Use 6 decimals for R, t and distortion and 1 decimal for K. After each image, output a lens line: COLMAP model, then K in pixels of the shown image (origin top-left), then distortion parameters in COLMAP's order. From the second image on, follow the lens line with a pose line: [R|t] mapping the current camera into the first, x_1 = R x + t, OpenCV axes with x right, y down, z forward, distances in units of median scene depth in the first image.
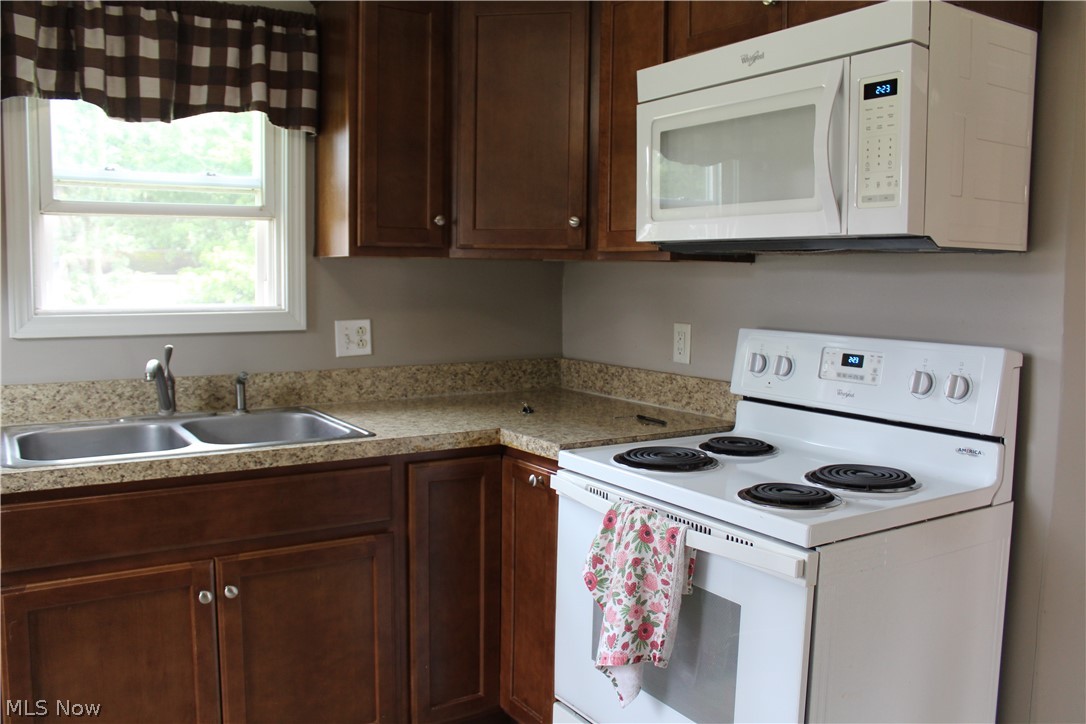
lens RADIAL K [[940.6, 0, 543.0], [0, 940.6, 362.0], [0, 0, 1]] dist [-0.186910, -0.000563]
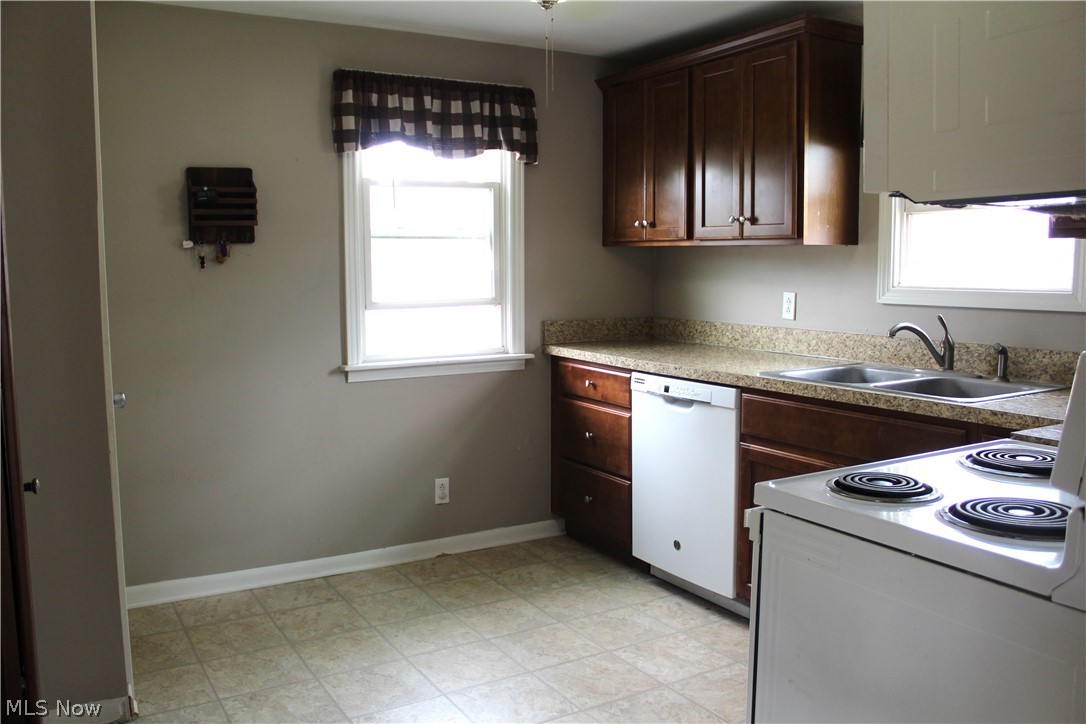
lens RADIAL K [[916.3, 0, 543.0], [0, 916.3, 362.0], [0, 0, 1]] dist [0.001630, 0.002195]
pose [[-0.019686, 0.106902, -0.994075, 1.040690], [-0.081784, 0.990763, 0.108165, -0.056237], [0.996456, 0.083428, -0.010761, 0.527452]]
